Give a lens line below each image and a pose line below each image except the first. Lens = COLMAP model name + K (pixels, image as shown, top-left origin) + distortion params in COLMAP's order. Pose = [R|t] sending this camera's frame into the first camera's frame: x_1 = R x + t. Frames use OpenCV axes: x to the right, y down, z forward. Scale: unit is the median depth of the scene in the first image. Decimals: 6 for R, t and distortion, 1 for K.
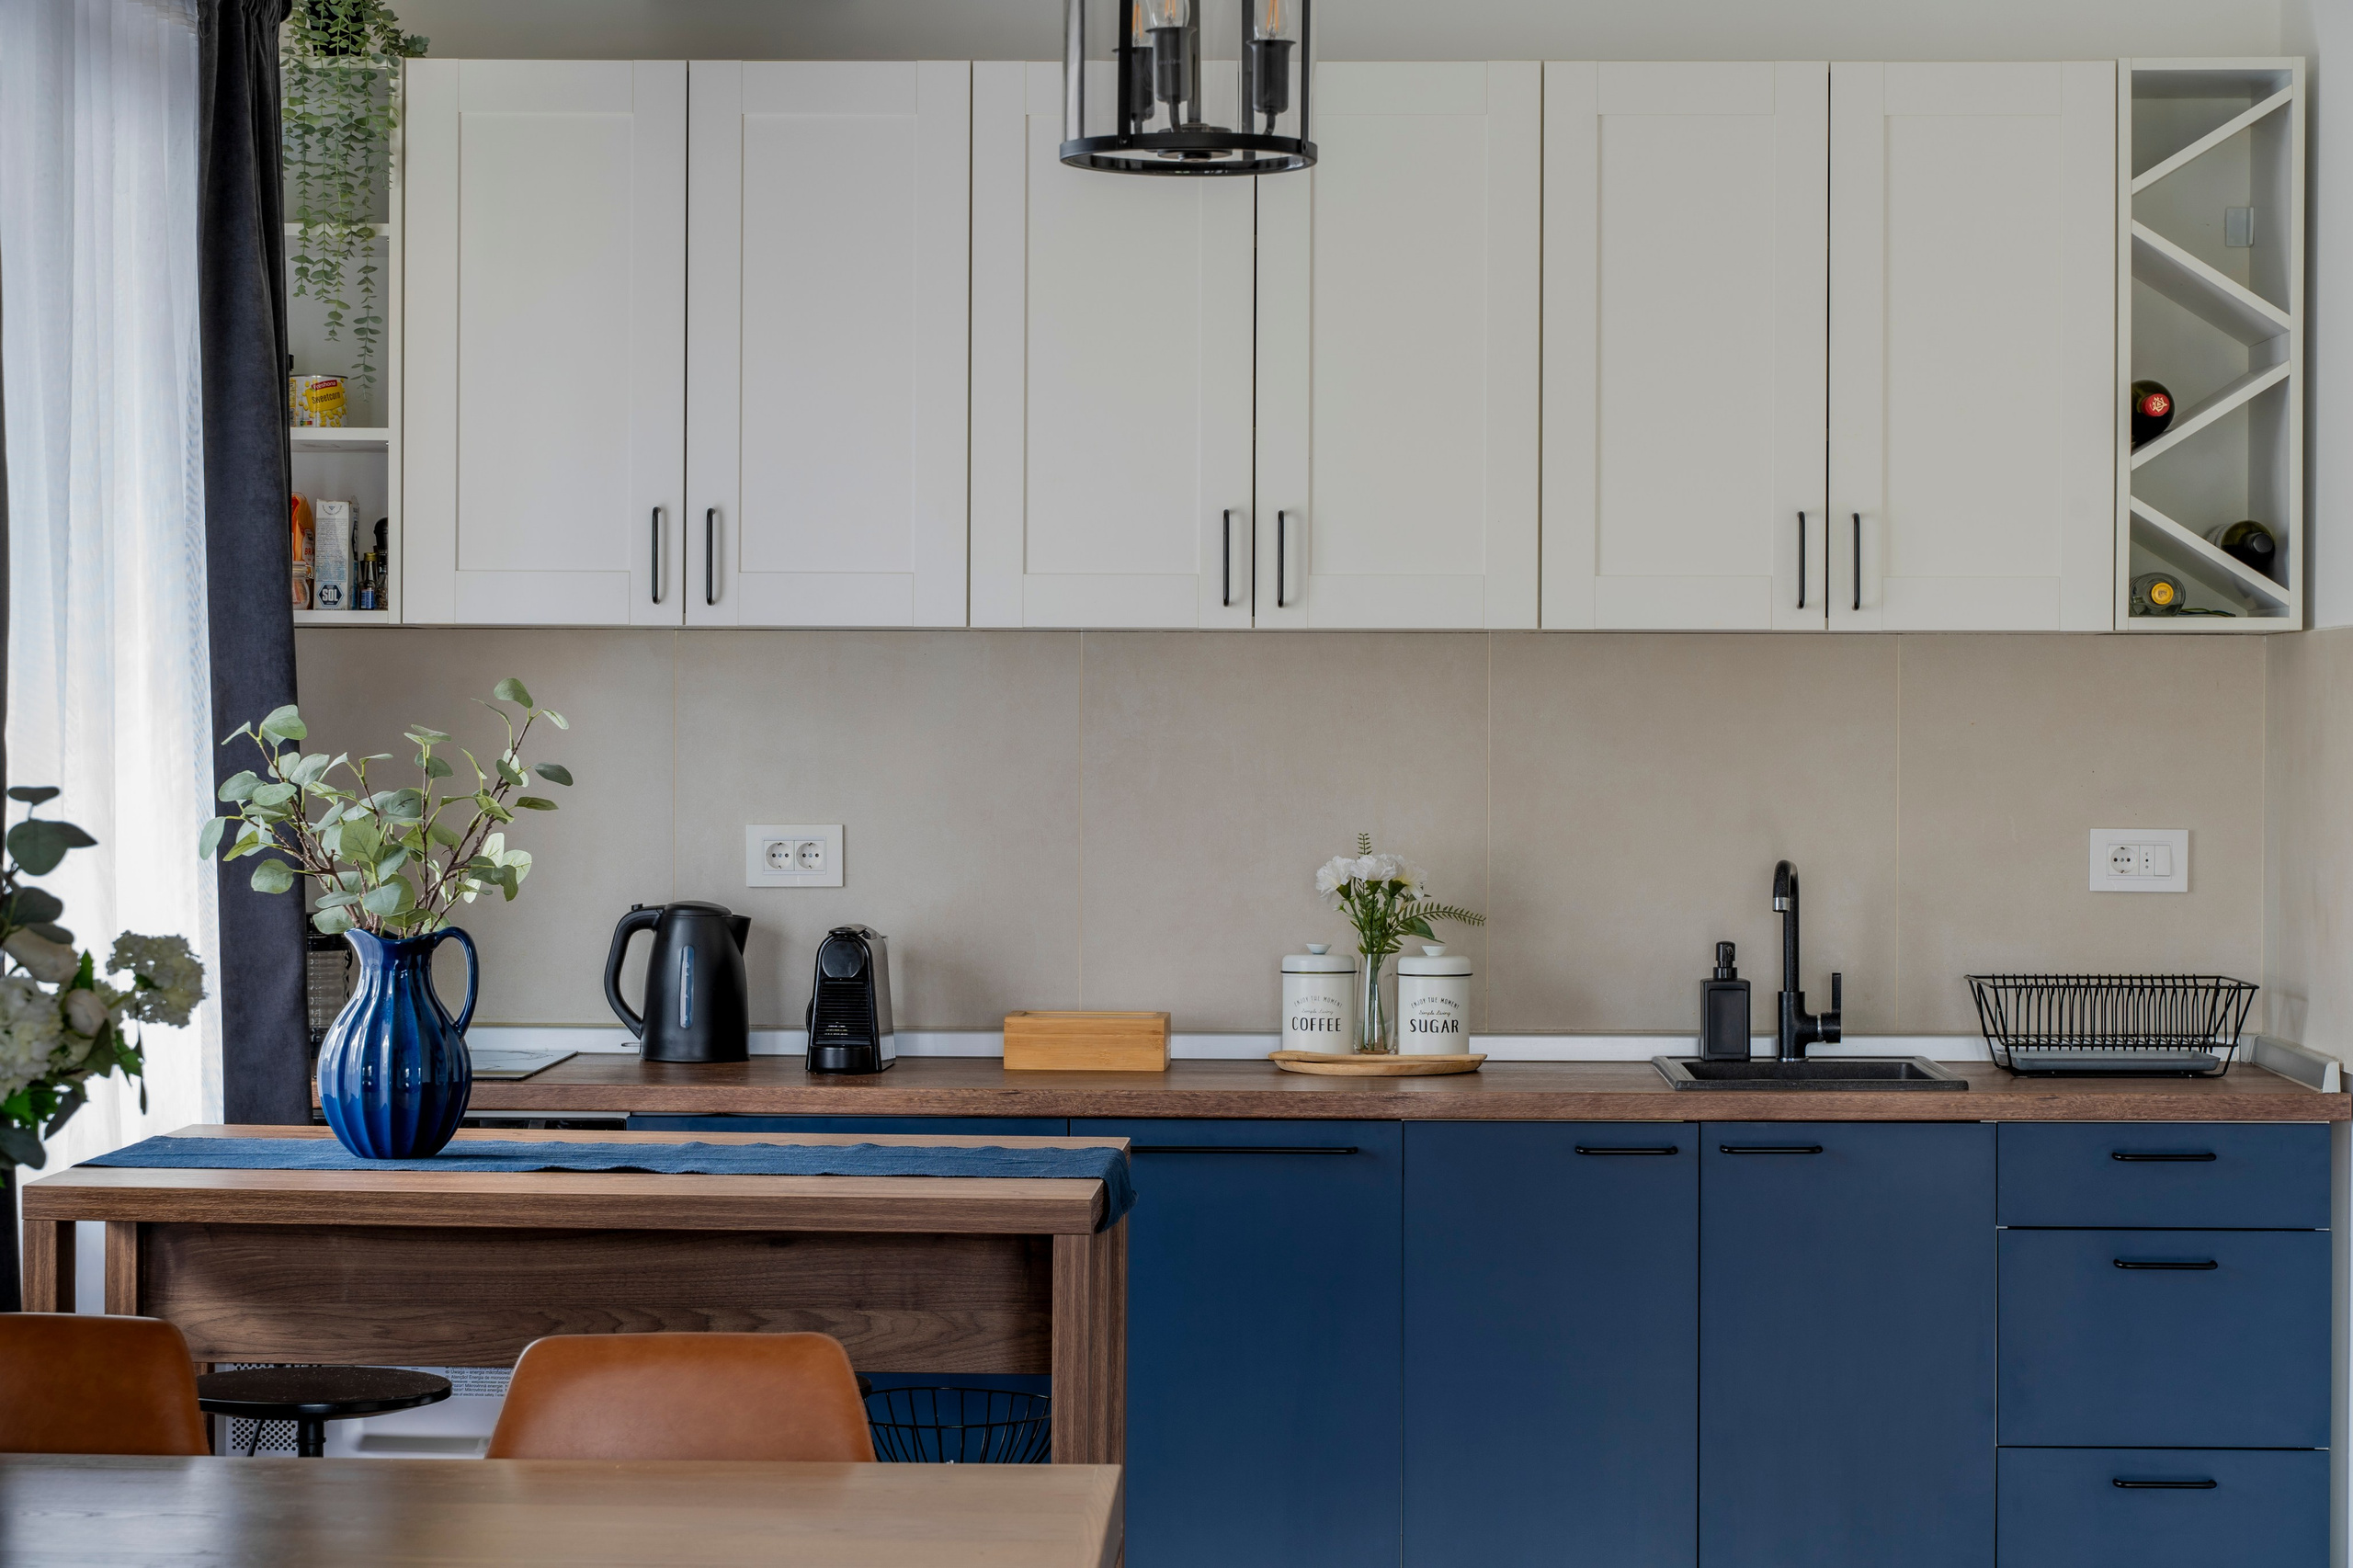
lens RADIAL K [[5026.2, 0, 1161.2], [0, 5026.2, 781.9], [0, 0, 1]] dist [-0.030565, 0.000000]
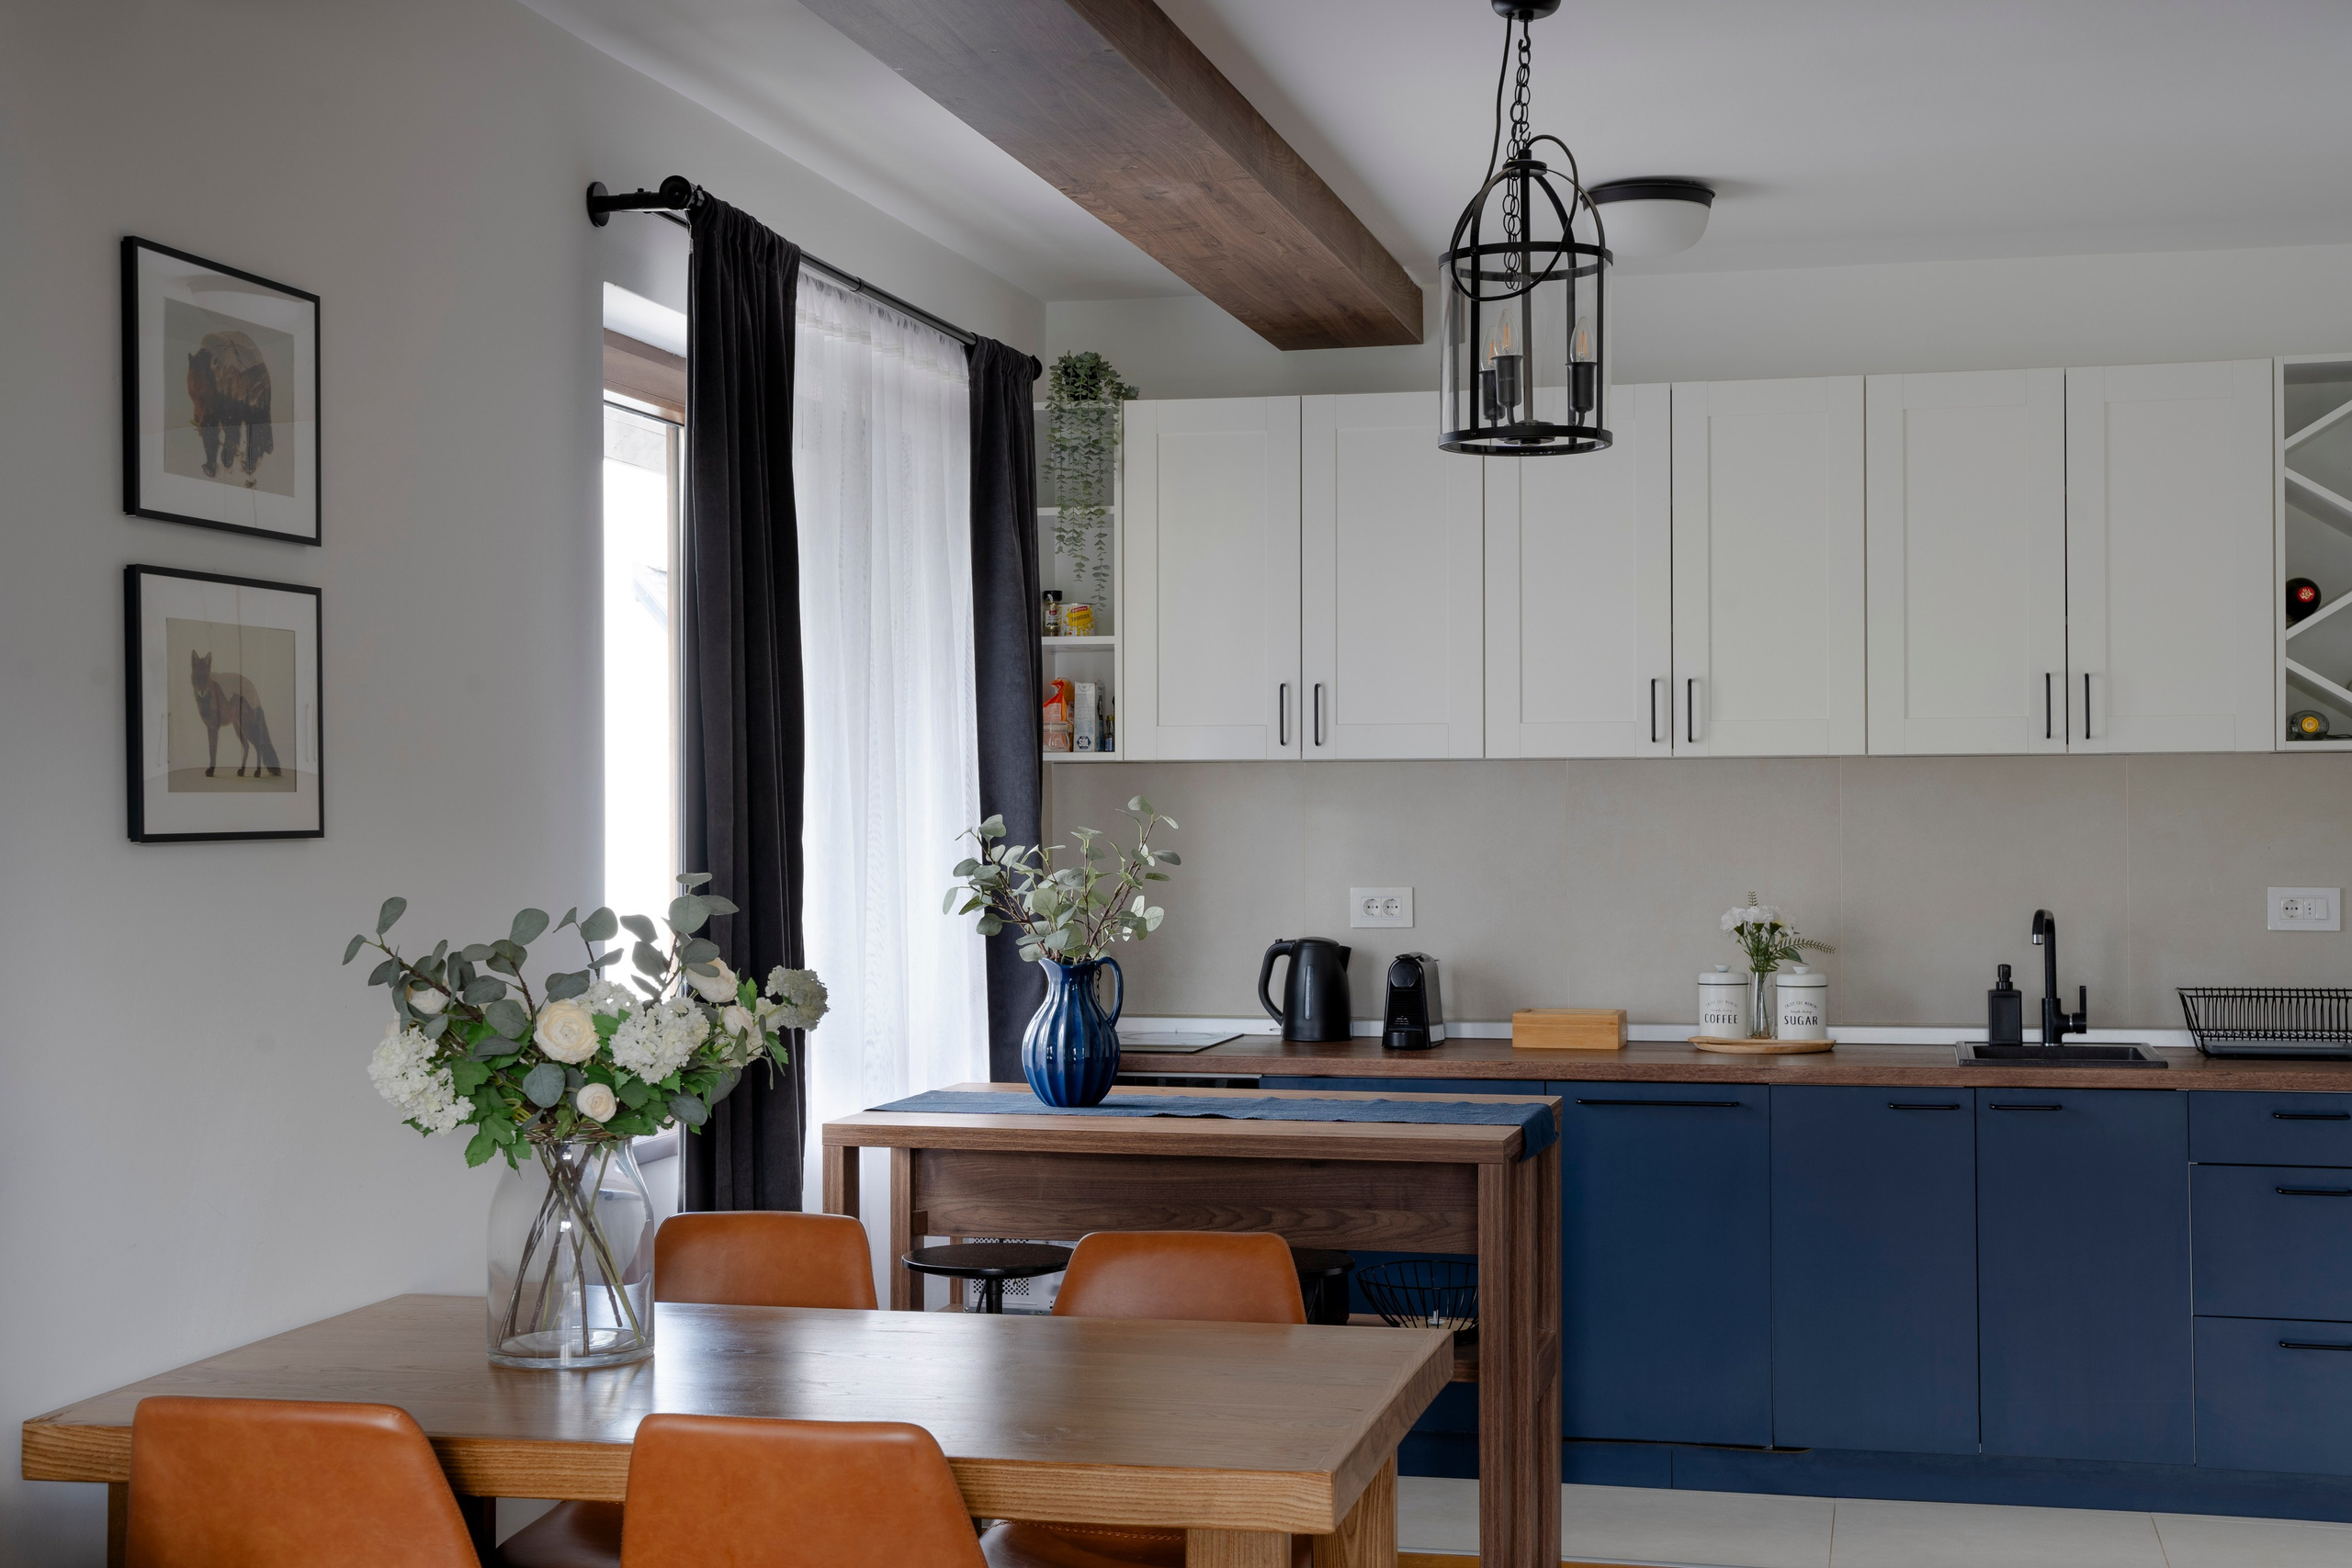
lens RADIAL K [[3109.5, 0, 1168.2], [0, 3109.5, 782.7], [0, 0, 1]] dist [0.058731, 0.000000]
pose [[0.980326, -0.010731, -0.197092, 0.054959], [0.006331, 0.999717, -0.022937, -0.002214], [0.197282, 0.021238, 0.980117, 0.051611]]
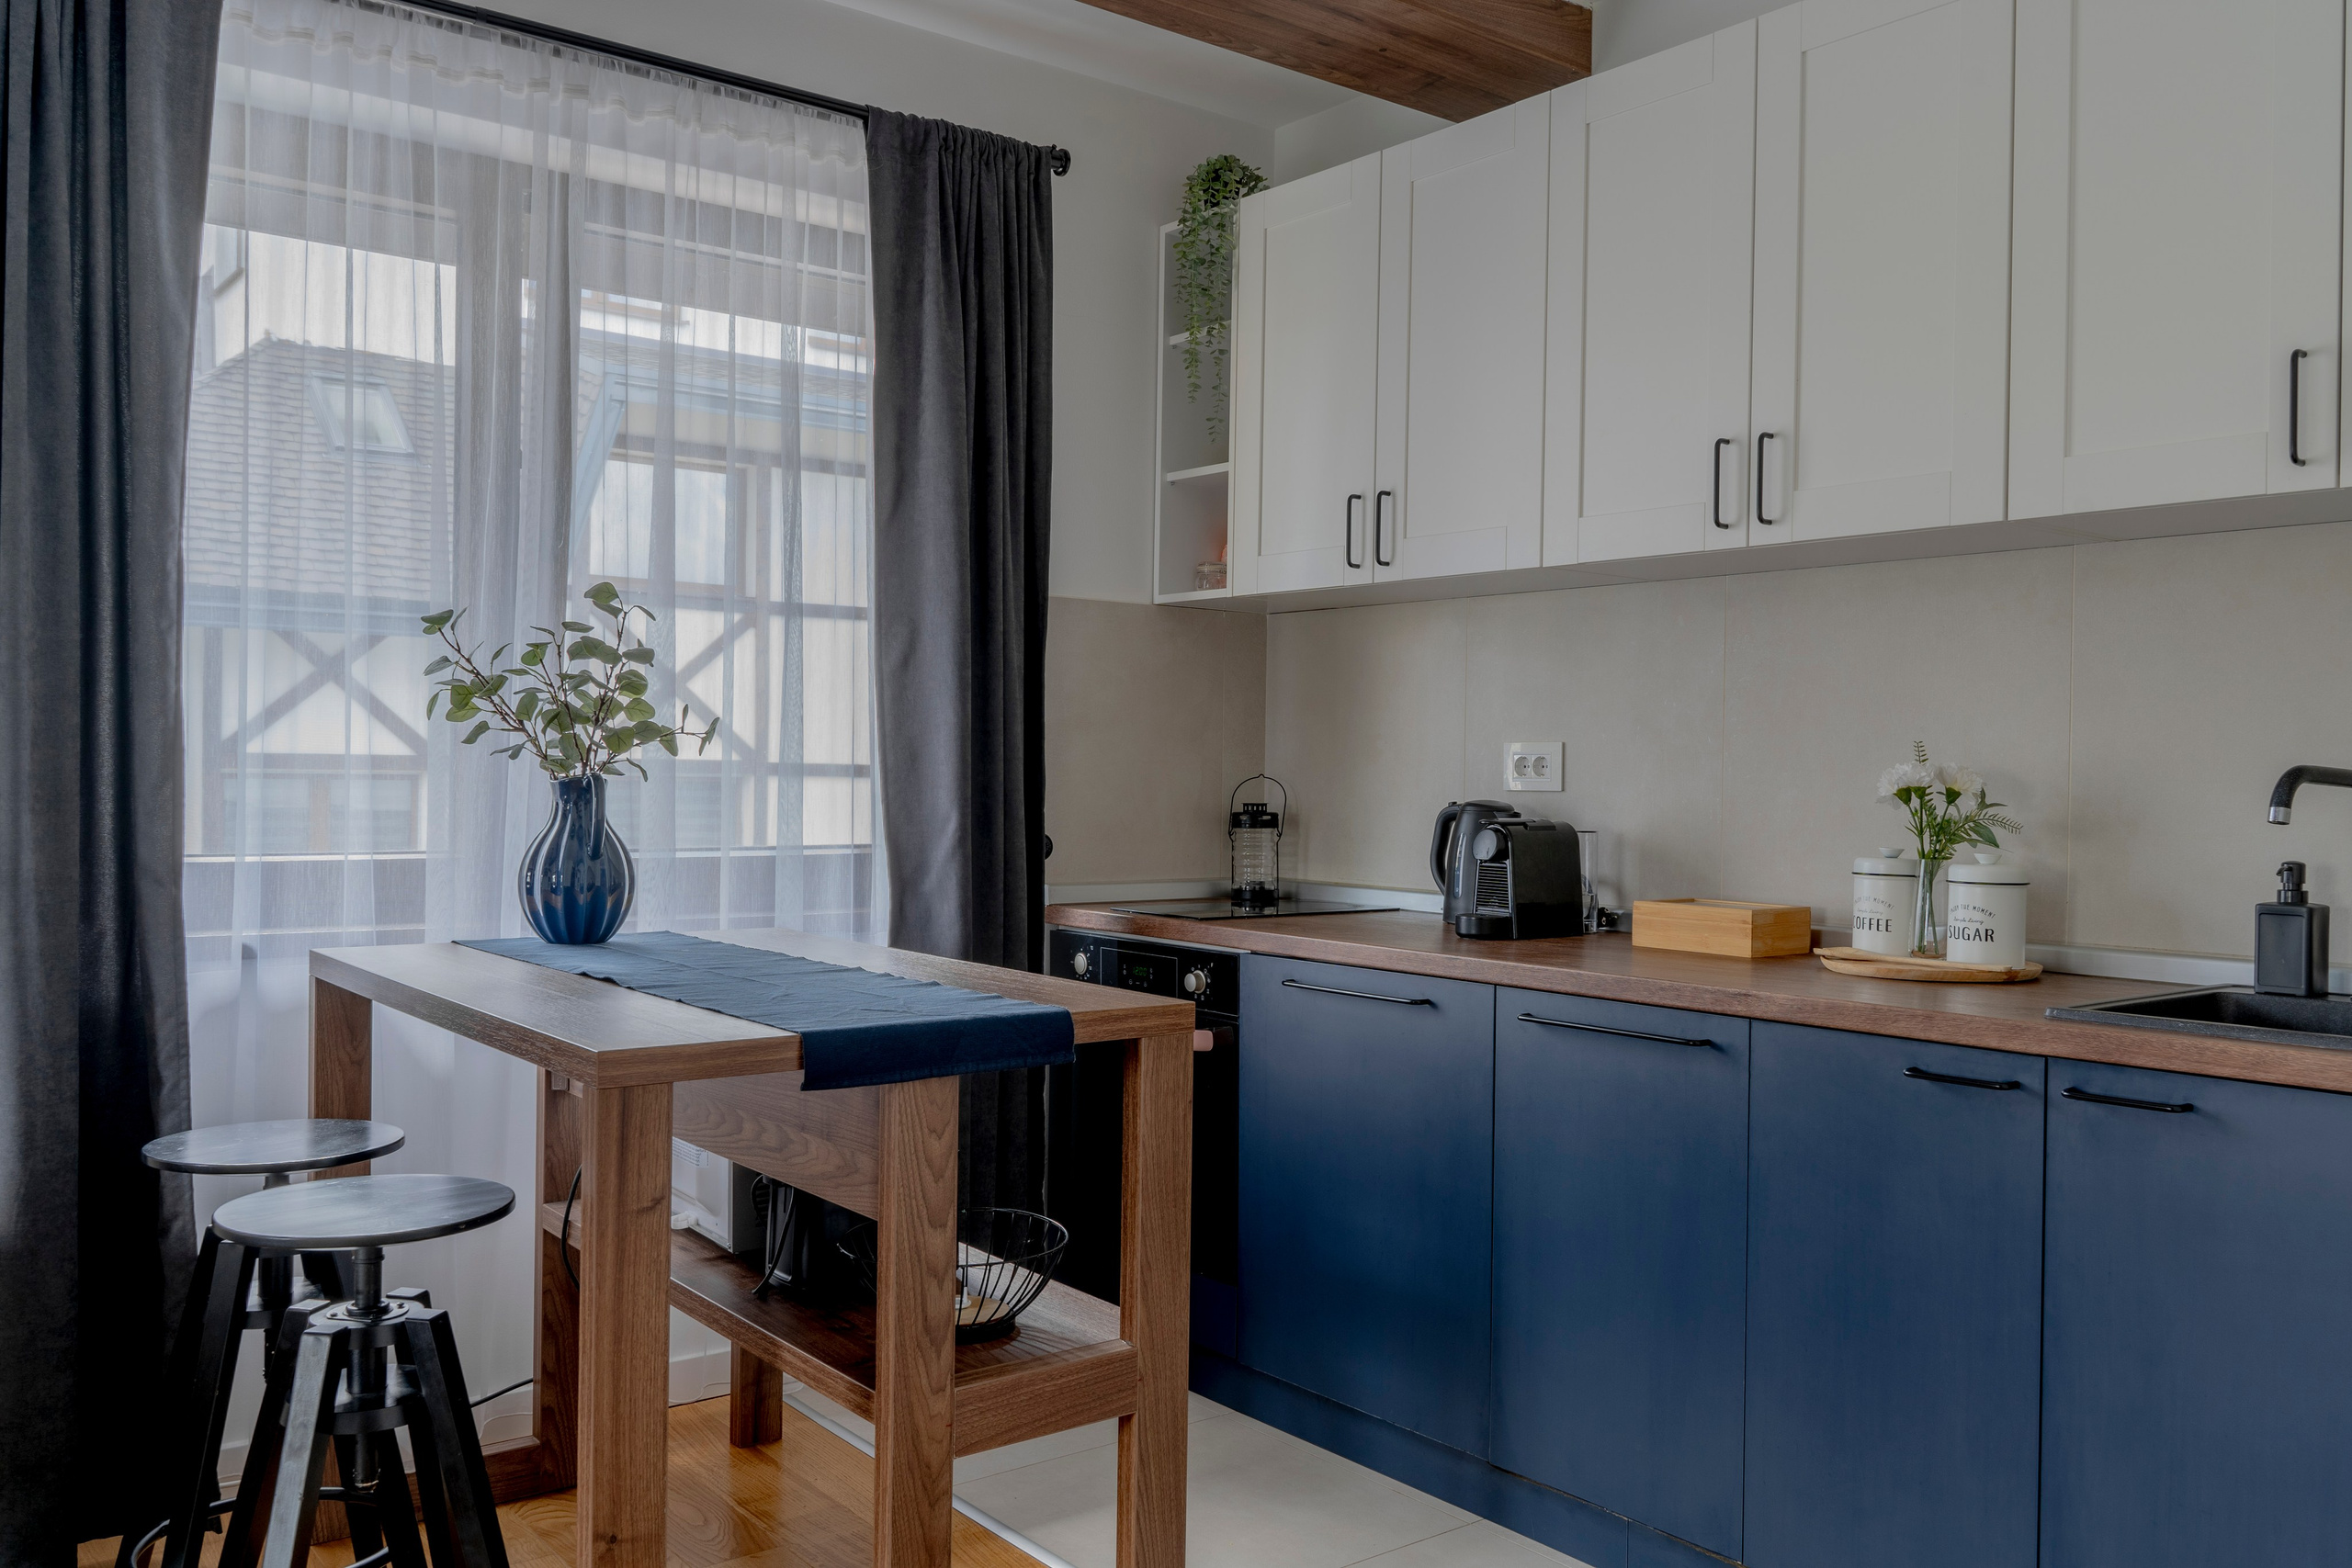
lens RADIAL K [[1910.0, 0, 1119.8], [0, 1910.0, 779.8], [0, 0, 1]] dist [0.001409, -0.008441]
pose [[0.638215, 0.008971, -0.769806, 0.250265], [-0.020737, 0.999770, -0.005541, 0.024350], [0.769579, 0.019499, 0.638254, 0.645324]]
